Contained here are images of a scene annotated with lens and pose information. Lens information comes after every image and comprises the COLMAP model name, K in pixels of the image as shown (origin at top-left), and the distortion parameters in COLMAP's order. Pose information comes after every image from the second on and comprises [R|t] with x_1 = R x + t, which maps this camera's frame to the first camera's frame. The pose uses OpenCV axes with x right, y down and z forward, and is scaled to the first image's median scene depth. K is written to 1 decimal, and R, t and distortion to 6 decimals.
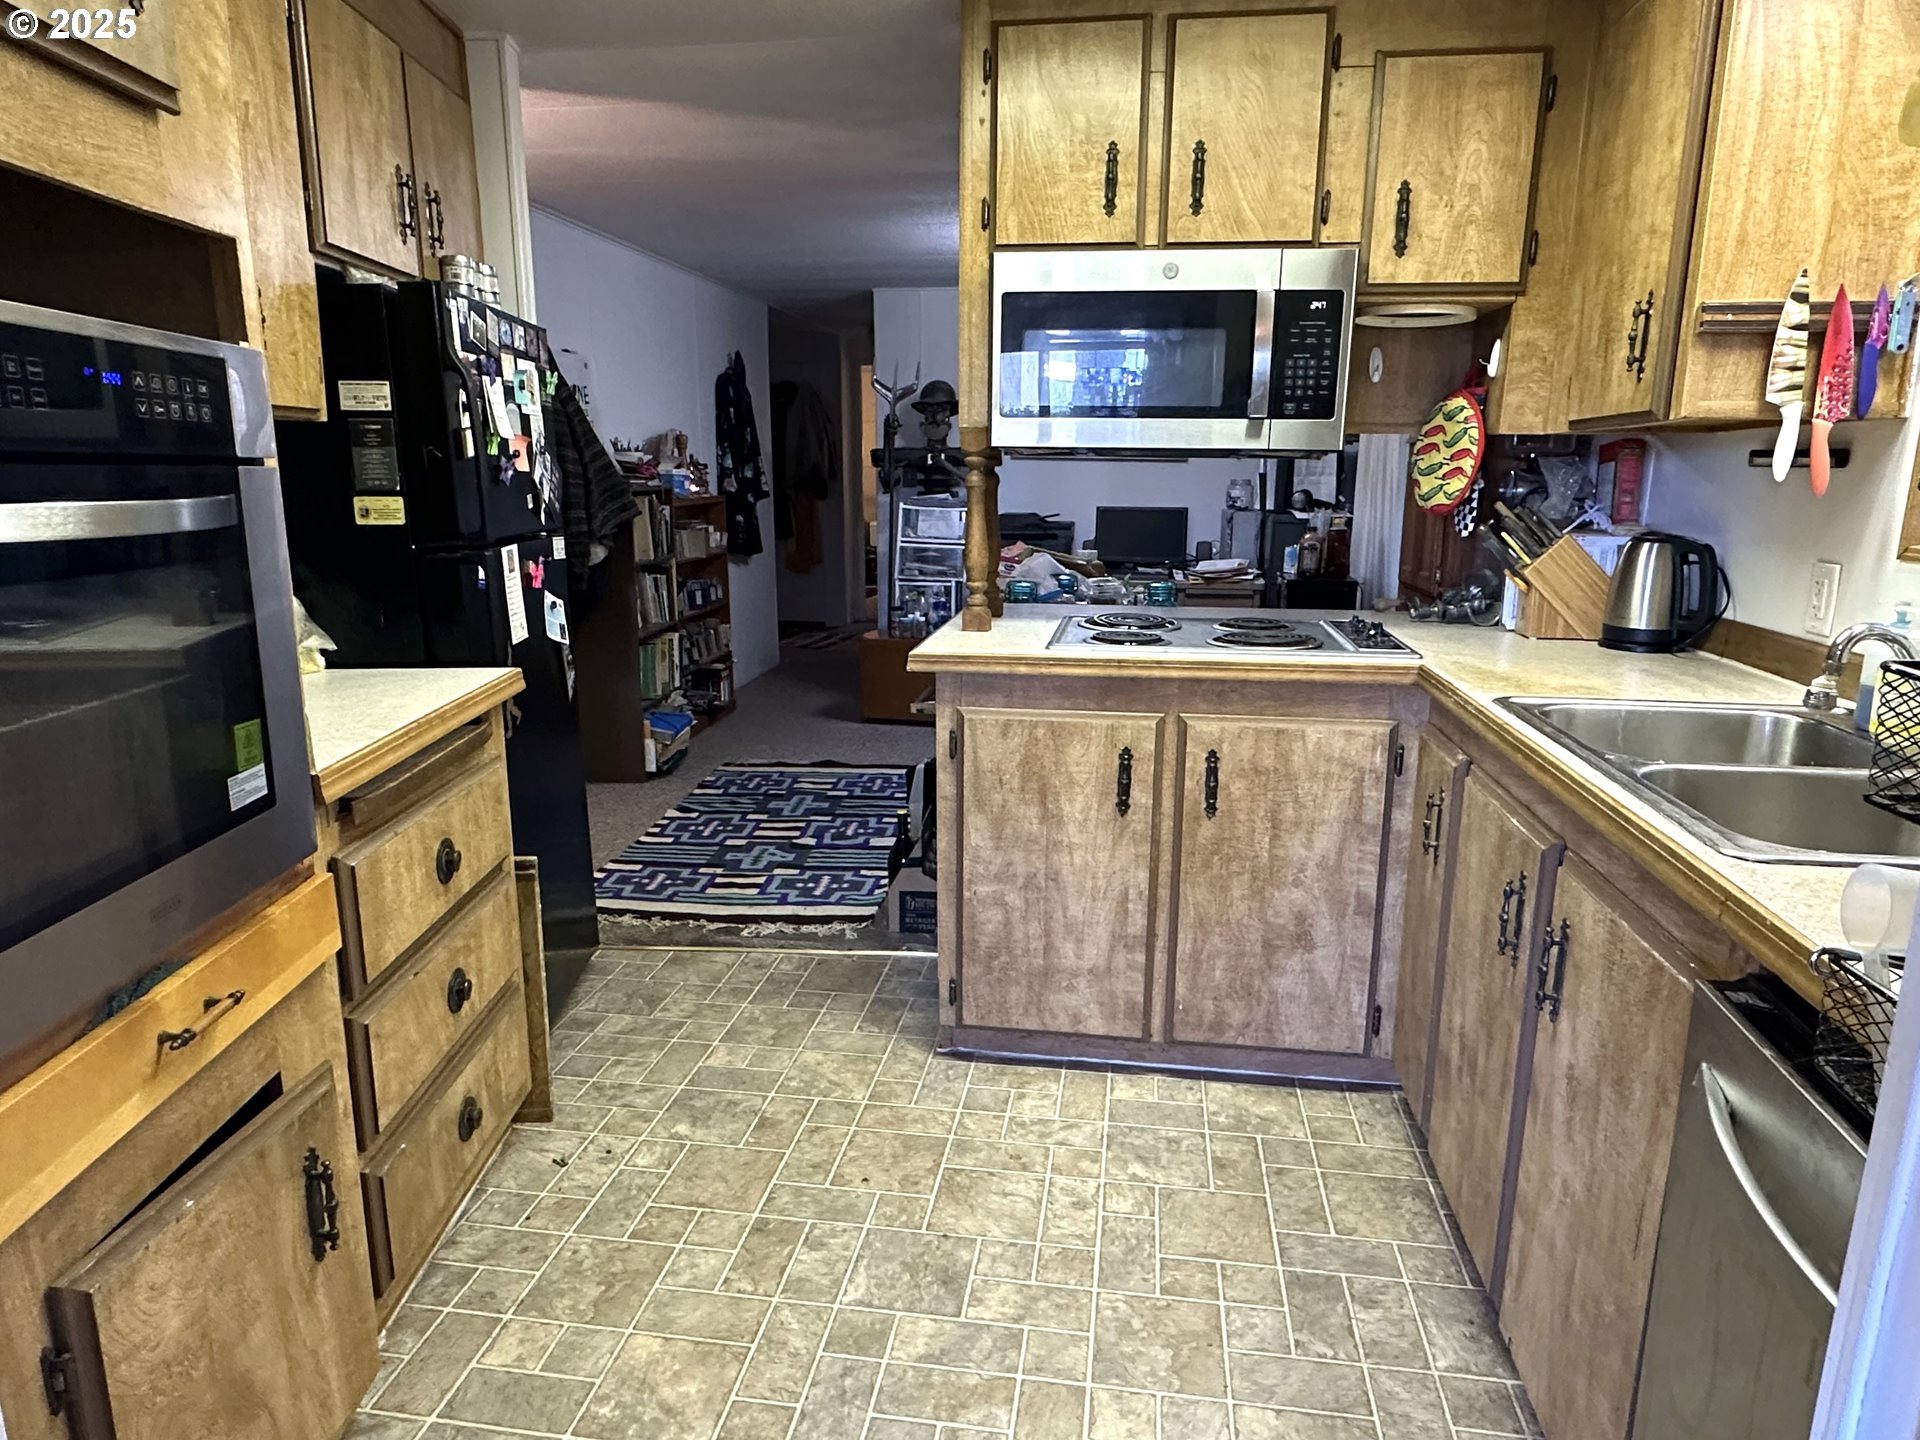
lens RADIAL K [[1163.0, 0, 960.0], [0, 1163.0, 720.0], [0, 0, 1]] dist [0.003901, 0.001178]
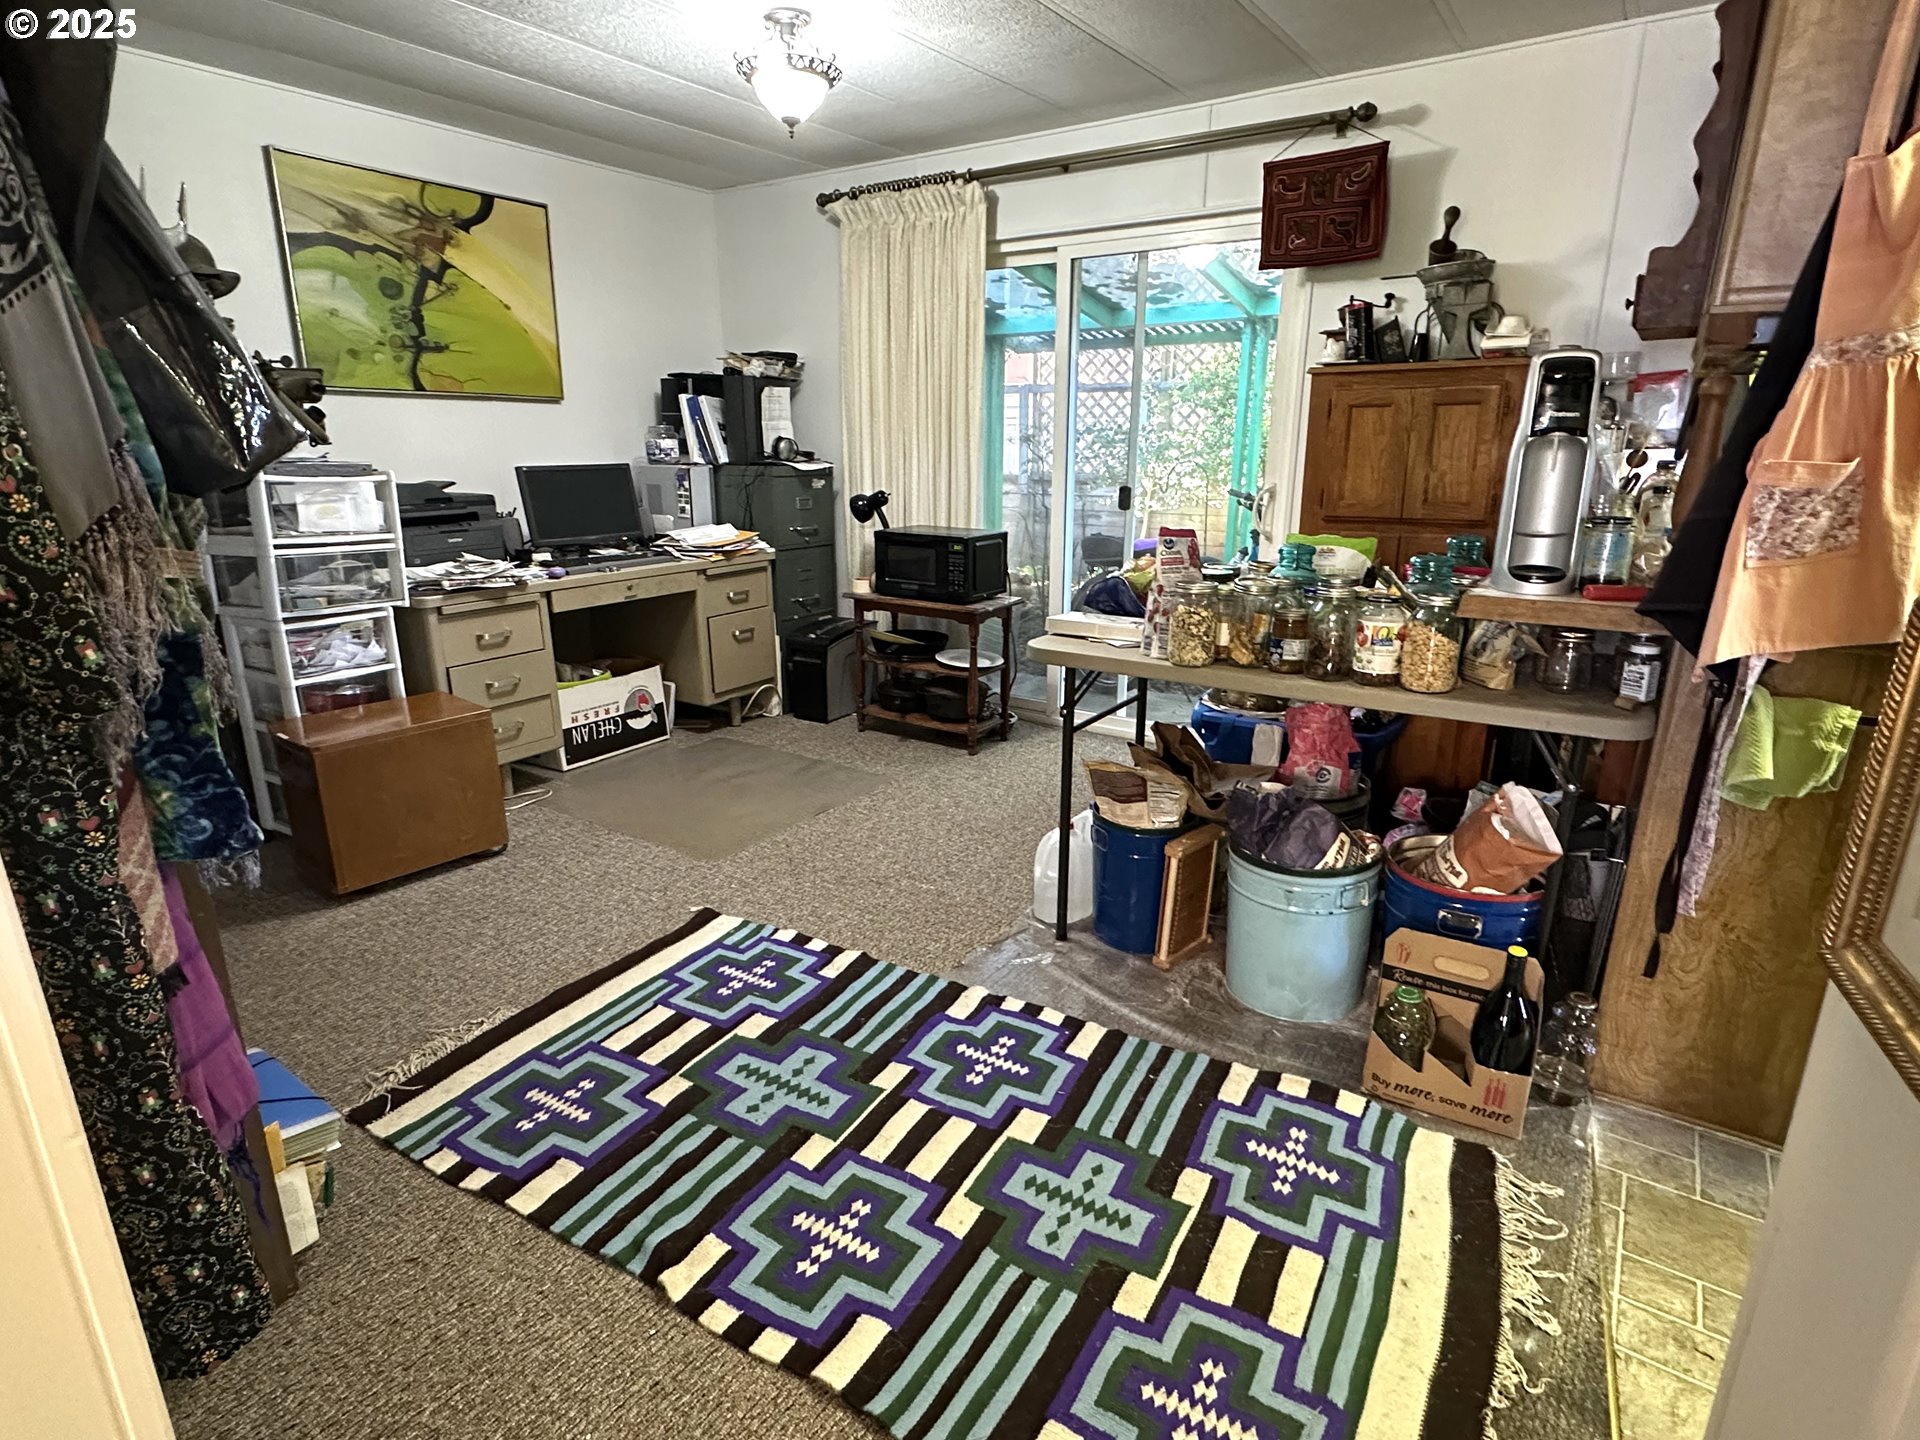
lens RADIAL K [[1001.8, 0, 960.0], [0, 1001.8, 720.0], [0, 0, 1]] dist [0.049352, 0.000254]
pose [[0.432545, -0.256656, 0.864310, -0.480875], [0.190975, 0.962957, 0.190376, -0.159205], [-0.881155, 0.082716, 0.465537, 0.780338]]
